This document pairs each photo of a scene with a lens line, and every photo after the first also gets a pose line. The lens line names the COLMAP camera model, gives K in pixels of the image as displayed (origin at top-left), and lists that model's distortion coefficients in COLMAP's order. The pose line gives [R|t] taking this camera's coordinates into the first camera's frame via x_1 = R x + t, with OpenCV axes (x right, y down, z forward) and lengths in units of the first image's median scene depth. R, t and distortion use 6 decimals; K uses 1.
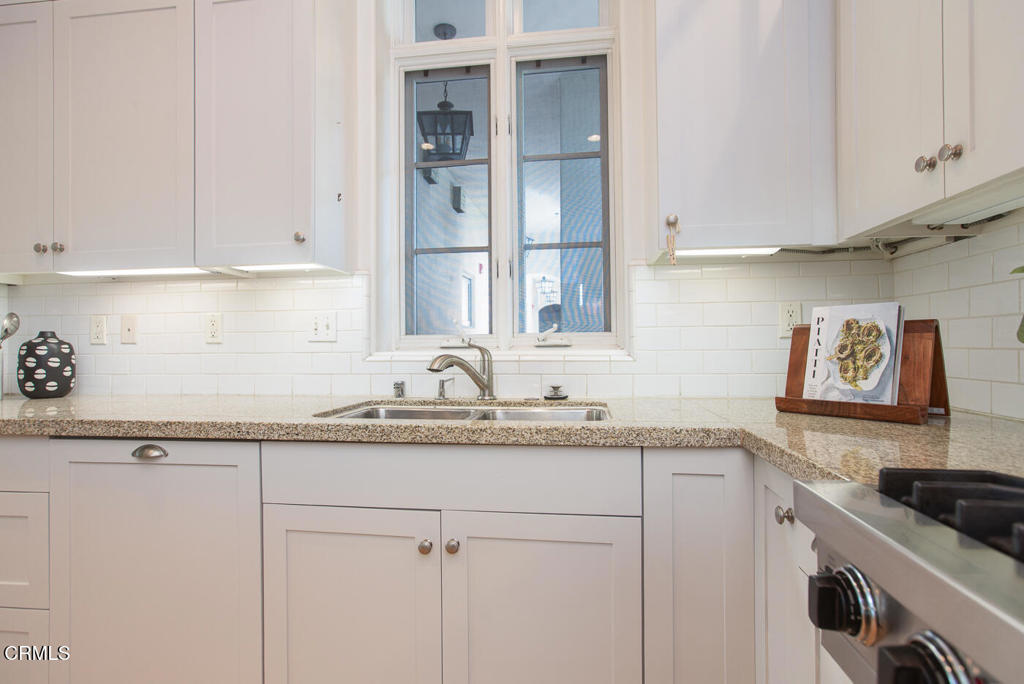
lens RADIAL K [[550.4, 0, 512.0], [0, 550.4, 342.0], [0, 0, 1]] dist [-0.000929, 0.000034]
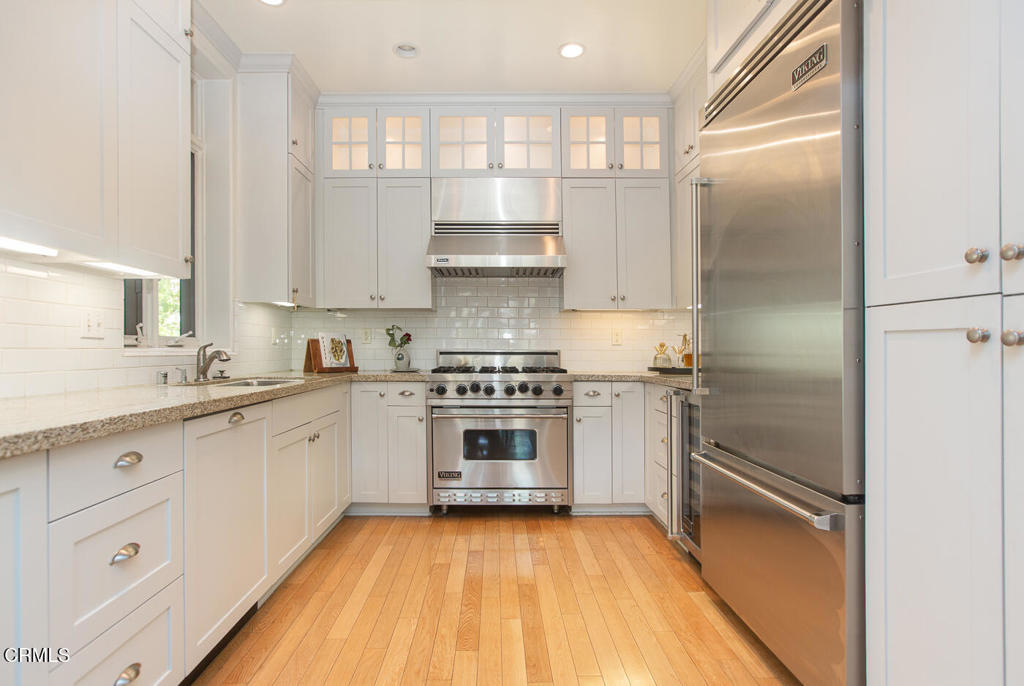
lens RADIAL K [[517.1, 0, 512.0], [0, 517.1, 343.0], [0, 0, 1]] dist [0.000375, 0.000212]
pose [[-0.174708, 0.021552, 0.984384, -2.028630], [-0.005321, 0.999725, -0.022832, 0.037230], [-0.984606, -0.009227, -0.174545, 0.533504]]
